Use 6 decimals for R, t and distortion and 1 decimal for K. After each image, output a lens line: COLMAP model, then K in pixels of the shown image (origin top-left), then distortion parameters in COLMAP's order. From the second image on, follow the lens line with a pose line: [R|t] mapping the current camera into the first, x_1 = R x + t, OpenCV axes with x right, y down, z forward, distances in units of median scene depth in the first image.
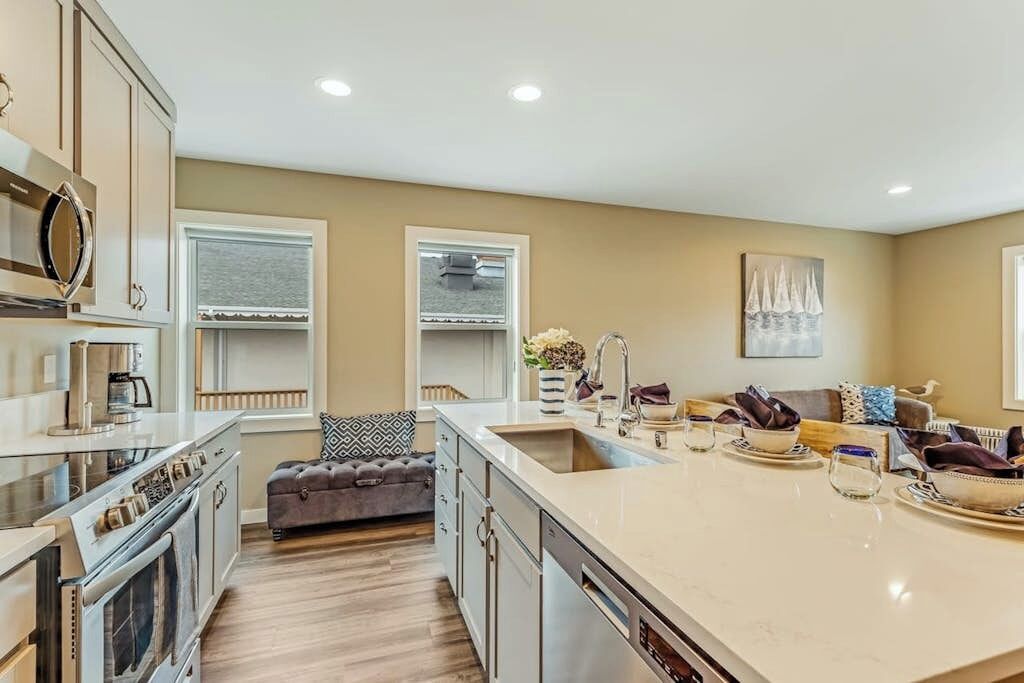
lens RADIAL K [[471.7, 0, 516.7], [0, 471.7, 340.6], [0, 0, 1]] dist [0.002658, 0.000777]
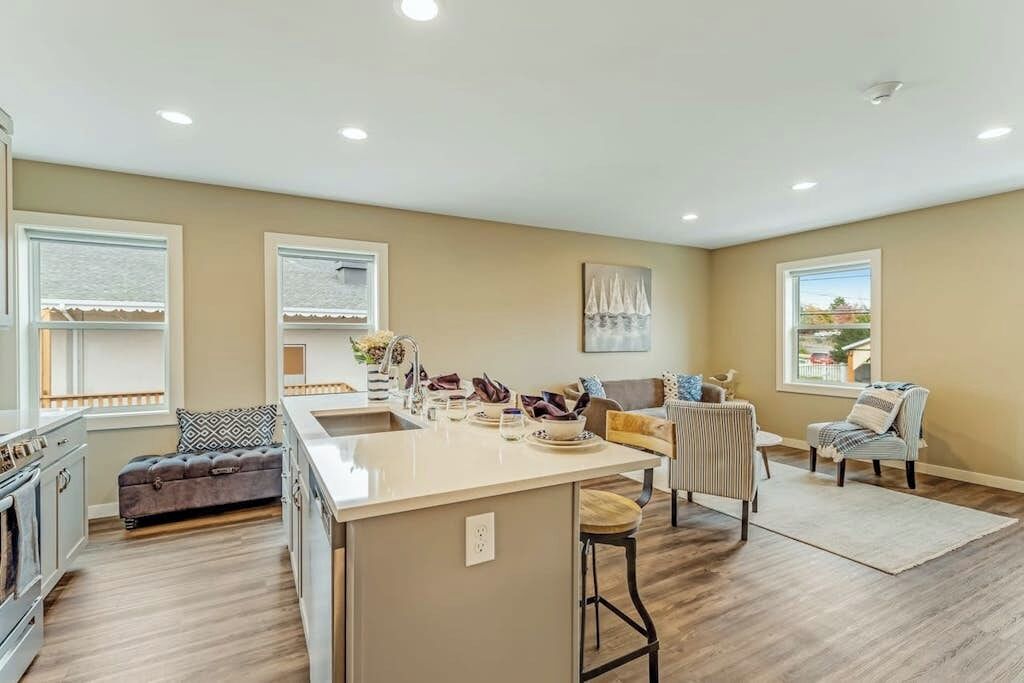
lens RADIAL K [[471.7, 0, 503.2], [0, 471.7, 341.8], [0, 0, 1]] dist [0.002658, 0.000777]
pose [[0.984906, -0.004960, 0.173022, 0.124566], [0.003092, 0.999934, 0.011064, -0.005872], [-0.173065, -0.010362, 0.984856, -0.170196]]
